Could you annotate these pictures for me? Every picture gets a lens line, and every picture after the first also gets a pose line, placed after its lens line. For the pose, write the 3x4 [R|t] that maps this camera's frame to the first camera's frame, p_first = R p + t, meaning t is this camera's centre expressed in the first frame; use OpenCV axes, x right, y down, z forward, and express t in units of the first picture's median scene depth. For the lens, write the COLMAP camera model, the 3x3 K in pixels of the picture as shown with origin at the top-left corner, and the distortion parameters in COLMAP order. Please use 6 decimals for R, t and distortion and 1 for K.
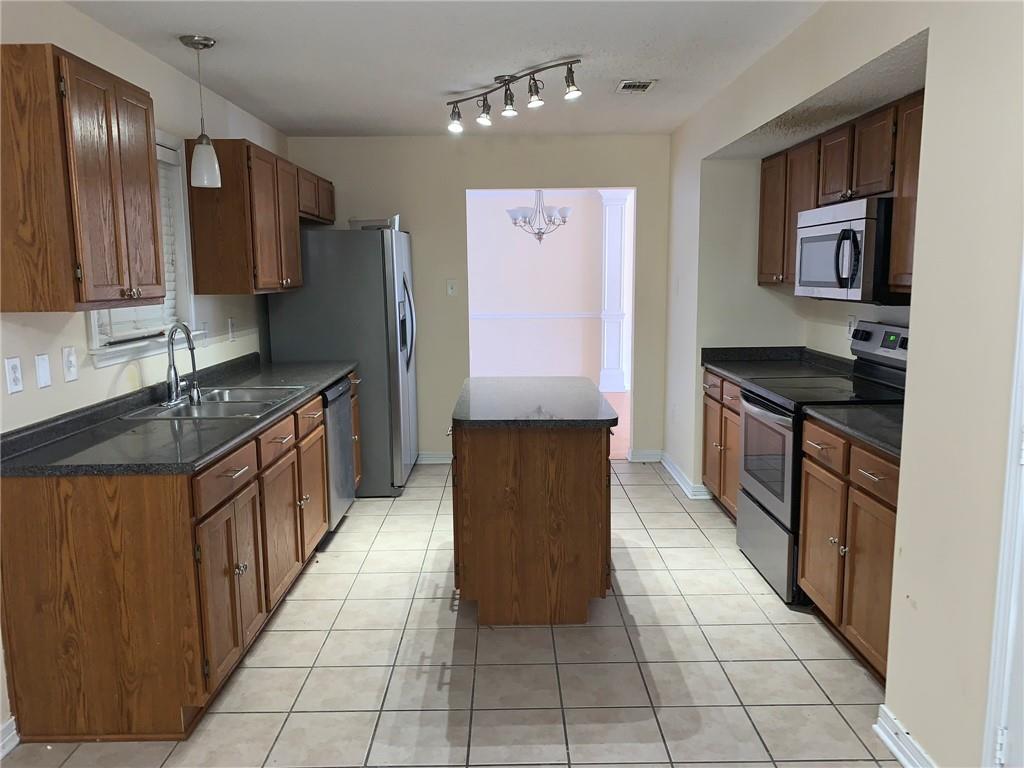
lens RADIAL K [[791.6, 0, 512.0], [0, 791.6, 384.0], [0, 0, 1]] dist [0.012439, -0.000897]
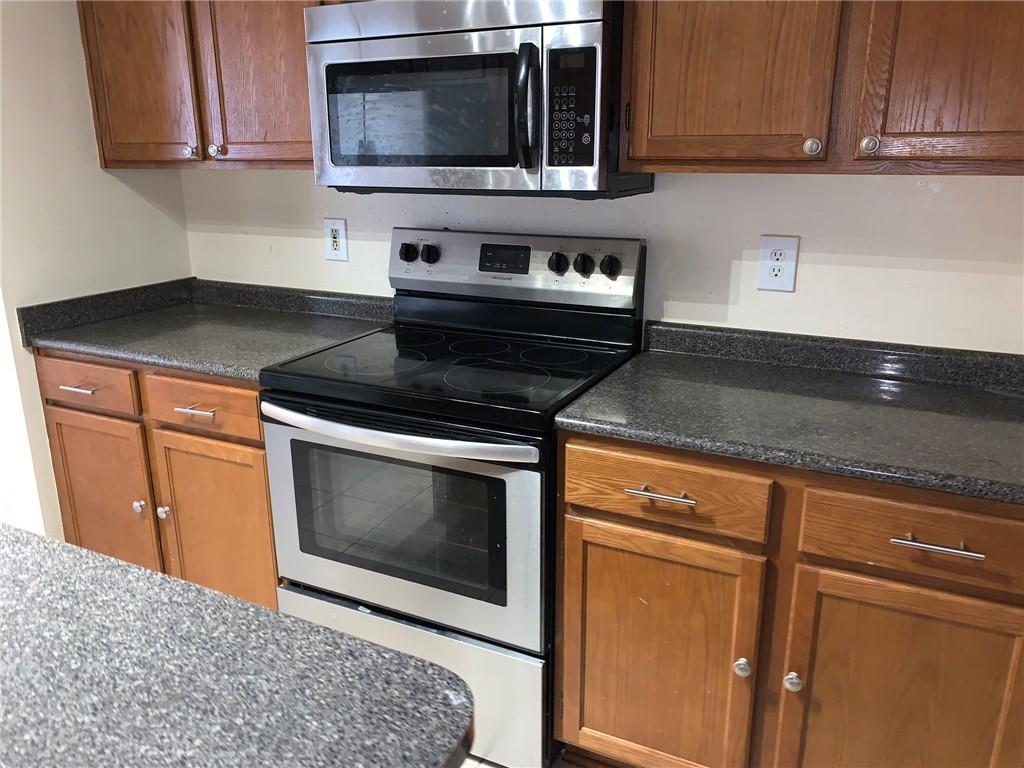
lens RADIAL K [[791.6, 0, 512.0], [0, 791.6, 384.0], [0, 0, 1]] dist [0.012439, -0.000897]
pose [[0.453394, -0.240839, 0.858155, -0.047432], [0.120035, 0.970530, 0.208958, -0.080775], [-0.883190, 0.008268, 0.468942, 0.663693]]
